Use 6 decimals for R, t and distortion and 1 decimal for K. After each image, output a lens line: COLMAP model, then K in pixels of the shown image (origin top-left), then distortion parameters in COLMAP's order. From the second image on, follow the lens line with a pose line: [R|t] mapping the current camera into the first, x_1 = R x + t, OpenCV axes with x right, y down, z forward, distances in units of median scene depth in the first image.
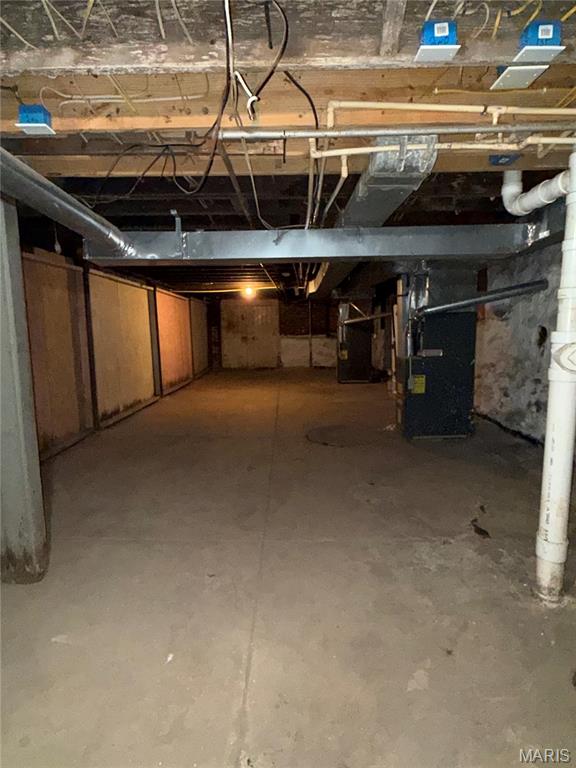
lens RADIAL K [[427.2, 0, 288.2], [0, 427.2, 383.3], [0, 0, 1]] dist [-0.000378, 0.001111]
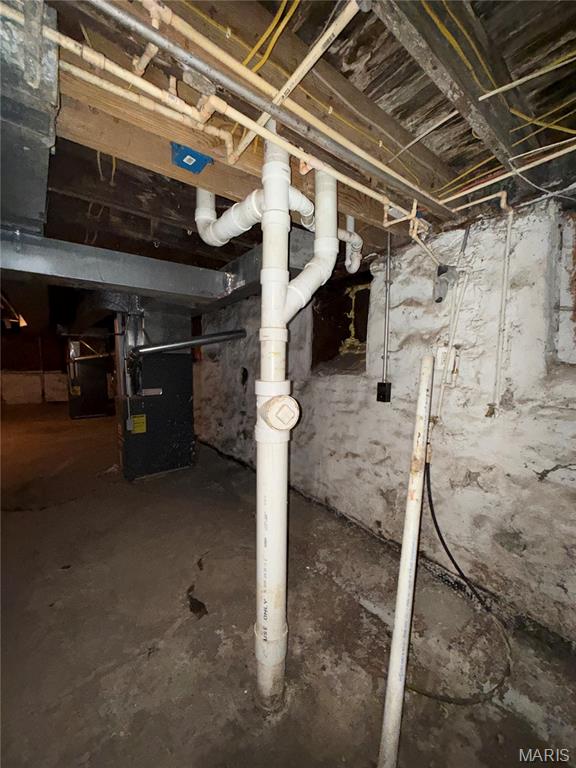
lens RADIAL K [[309.9, 0, 285.7], [0, 309.9, 383.4], [0, 0, 1]] dist [-0.000399, 0.000079]
pose [[0.784935, -0.022778, 0.619159, 0.133012], [0.064451, 0.996904, -0.045033, -0.038368], [-0.616216, 0.075253, 0.783973, 0.226261]]
